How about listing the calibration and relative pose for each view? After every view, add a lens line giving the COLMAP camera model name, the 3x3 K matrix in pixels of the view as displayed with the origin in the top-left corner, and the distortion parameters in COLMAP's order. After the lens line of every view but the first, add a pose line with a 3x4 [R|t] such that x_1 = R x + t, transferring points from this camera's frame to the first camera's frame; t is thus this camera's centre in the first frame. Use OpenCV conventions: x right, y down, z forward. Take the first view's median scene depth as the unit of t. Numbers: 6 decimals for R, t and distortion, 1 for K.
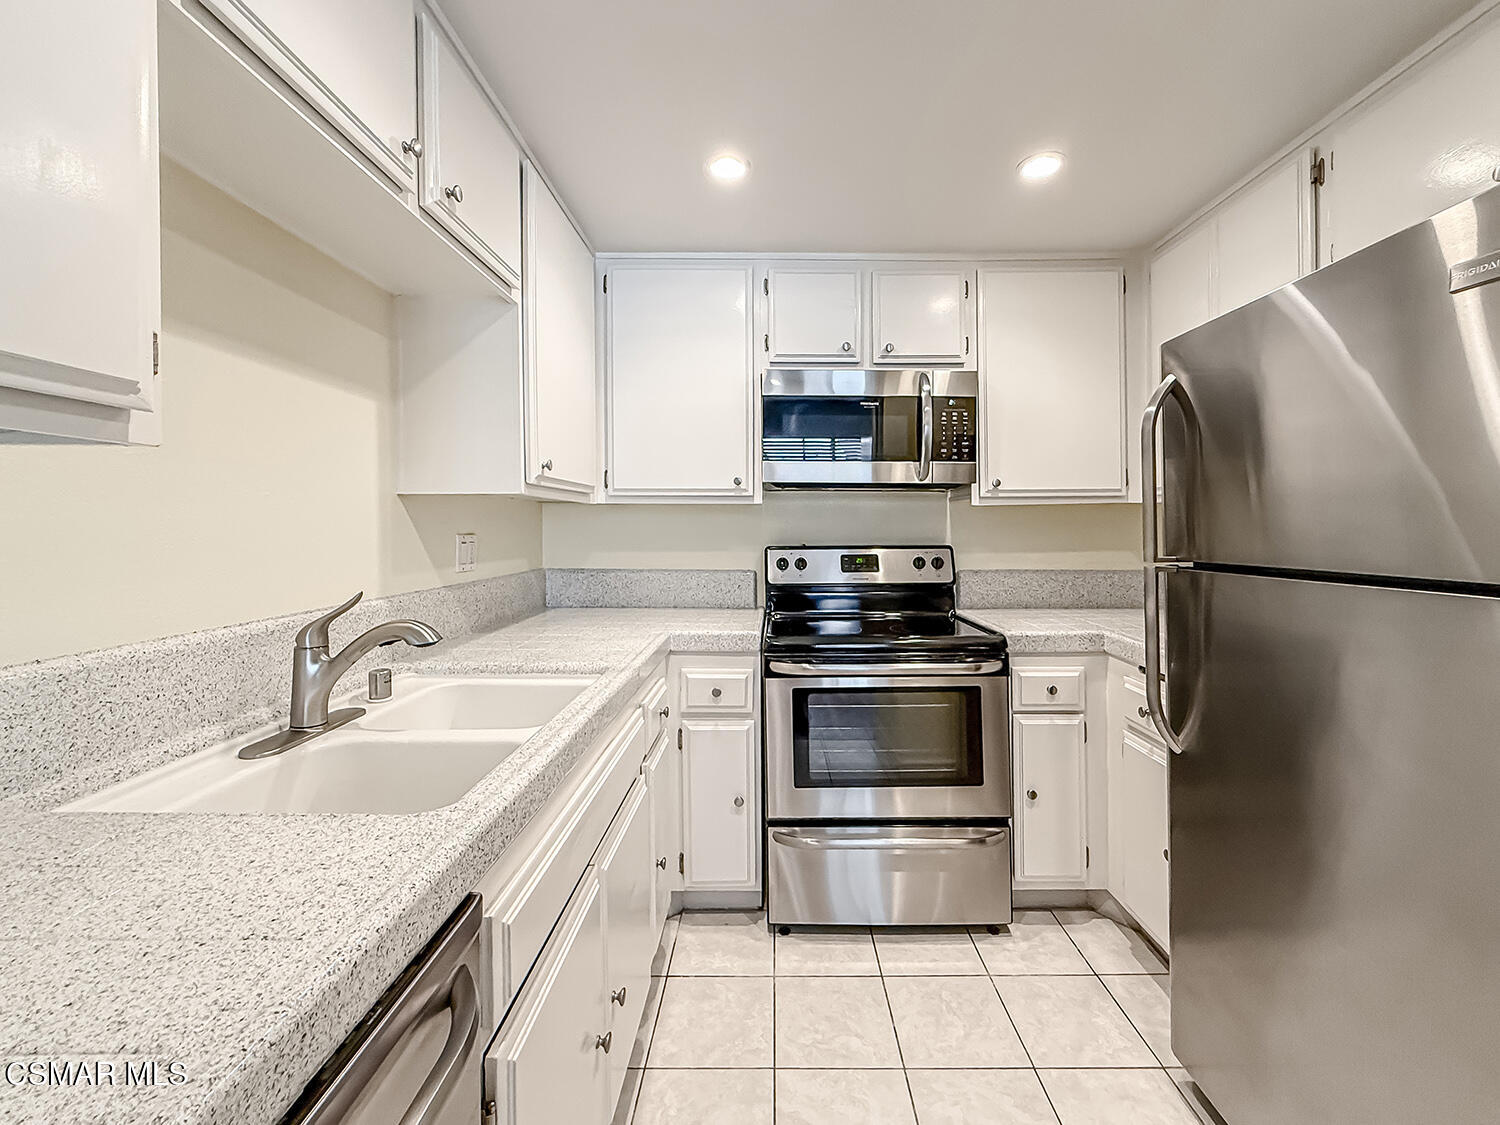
lens RADIAL K [[615.2, 0, 773.0], [0, 615.2, 518.9], [0, 0, 1]] dist [-0.001270, -0.000271]
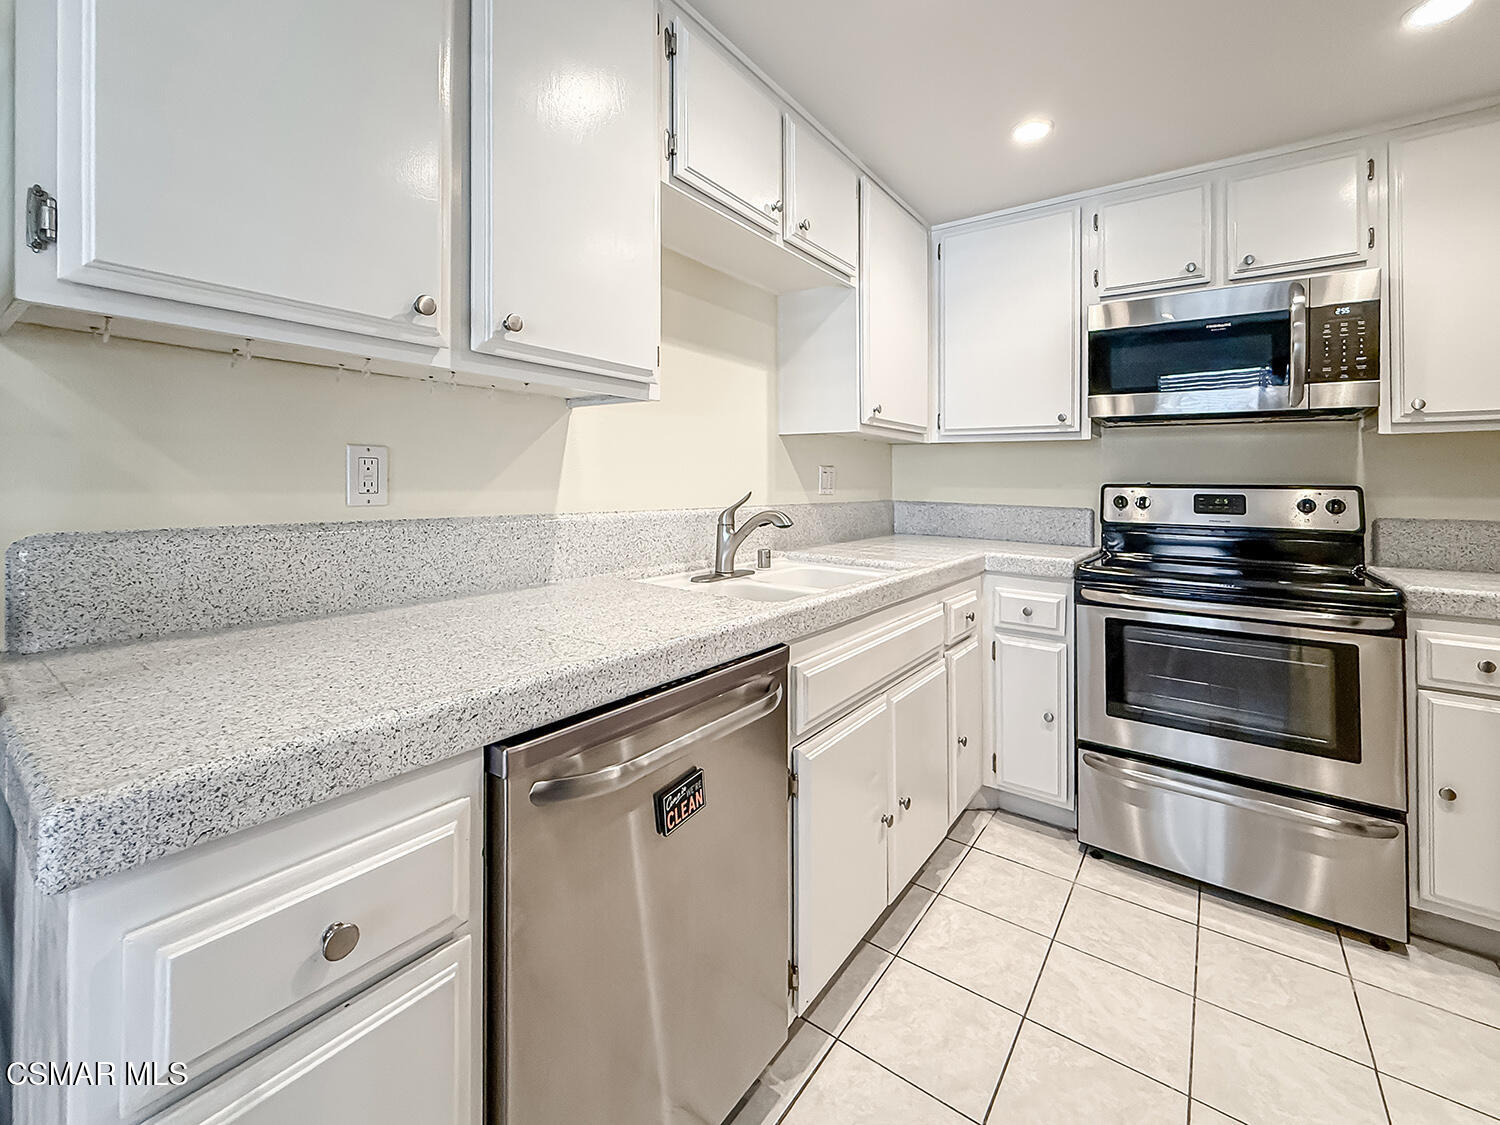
lens RADIAL K [[633.9, 0, 759.0], [0, 633.9, 472.1], [0, 0, 1]] dist [-0.000908, -0.000043]
pose [[0.807916, 0.003433, -0.589288, 0.181736], [-0.007300, 0.999965, -0.004183, 0.043934], [0.589252, 0.007681, 0.807913, -0.180397]]
